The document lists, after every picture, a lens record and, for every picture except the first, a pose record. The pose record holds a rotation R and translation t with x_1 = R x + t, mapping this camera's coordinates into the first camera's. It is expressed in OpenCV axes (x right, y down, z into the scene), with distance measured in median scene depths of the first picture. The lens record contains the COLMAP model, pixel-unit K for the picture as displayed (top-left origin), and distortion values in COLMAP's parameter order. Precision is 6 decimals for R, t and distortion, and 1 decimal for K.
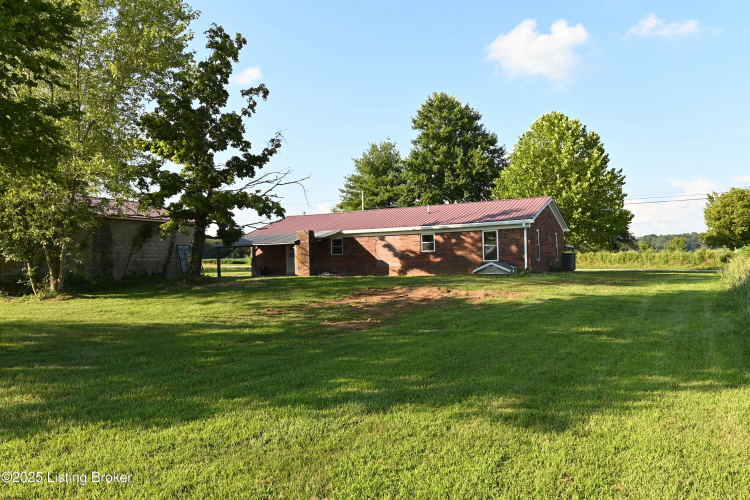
lens RADIAL K [[587.1, 0, 375.0], [0, 587.1, 250.0], [0, 0, 1]] dist [-0.033442, 0.010455]
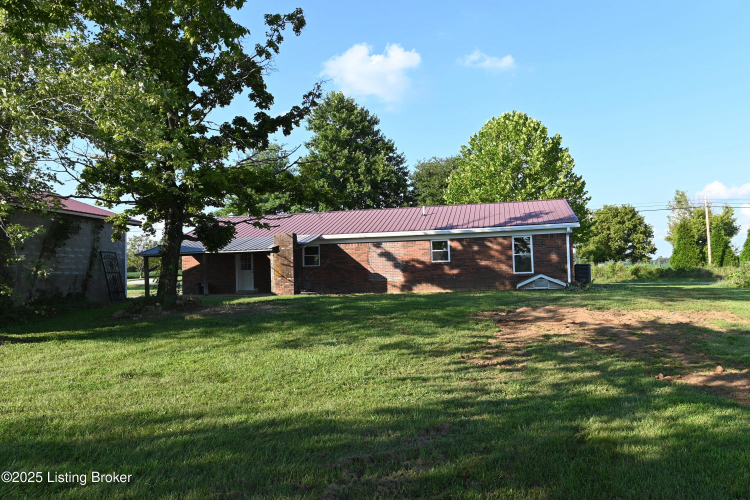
lens RADIAL K [[587.1, 0, 375.0], [0, 587.1, 250.0], [0, 0, 1]] dist [-0.033442, 0.010455]
pose [[0.954777, 0.007155, 0.297238, -0.232039], [0.001167, 0.999613, -0.027809, 0.008843], [-0.297322, 0.026898, 0.954398, 0.257472]]
